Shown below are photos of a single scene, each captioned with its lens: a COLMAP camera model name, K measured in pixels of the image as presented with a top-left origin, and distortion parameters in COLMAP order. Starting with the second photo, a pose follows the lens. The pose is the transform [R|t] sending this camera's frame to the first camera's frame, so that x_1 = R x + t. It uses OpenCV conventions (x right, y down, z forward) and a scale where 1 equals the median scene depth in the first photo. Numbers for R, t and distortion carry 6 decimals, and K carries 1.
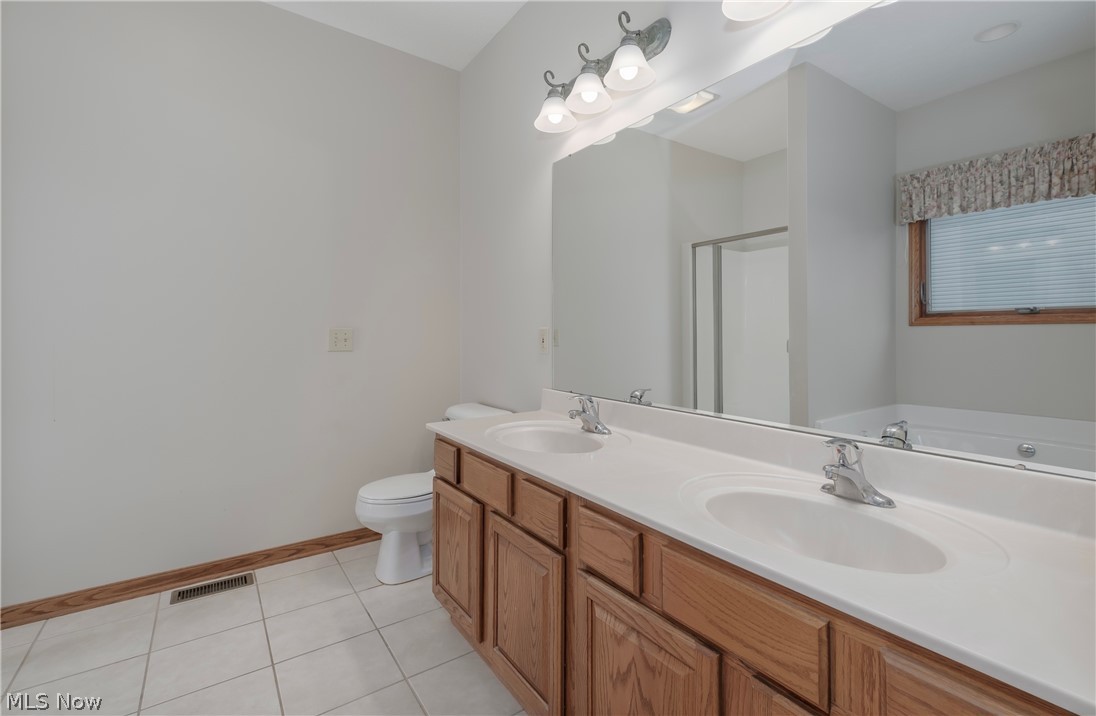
lens RADIAL K [[500.6, 0, 554.4], [0, 500.6, 322.7], [0, 0, 1]] dist [0.001844, 0.000043]
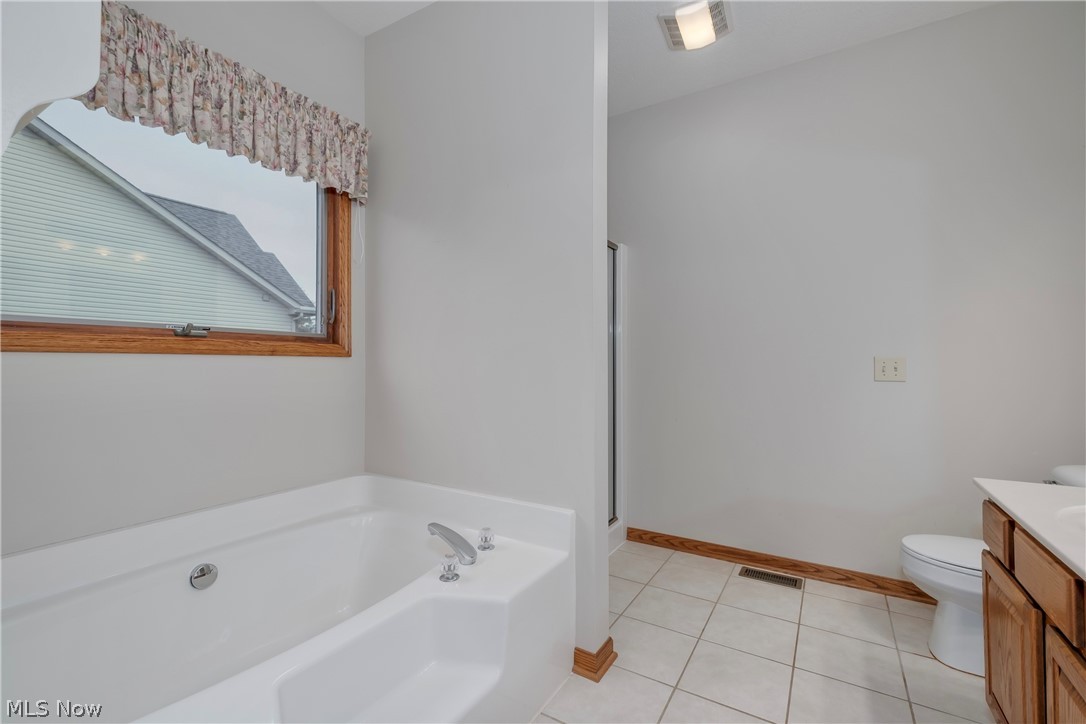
lens RADIAL K [[466.8, 0, 546.2], [0, 466.8, 355.8], [0, 0, 1]] dist [0.014805, -0.006996]
pose [[0.400635, -0.006954, -0.916212, 0.122055], [0.015818, 0.999875, -0.000672, 0.000981], [0.916101, -0.014223, 0.400694, 0.084764]]
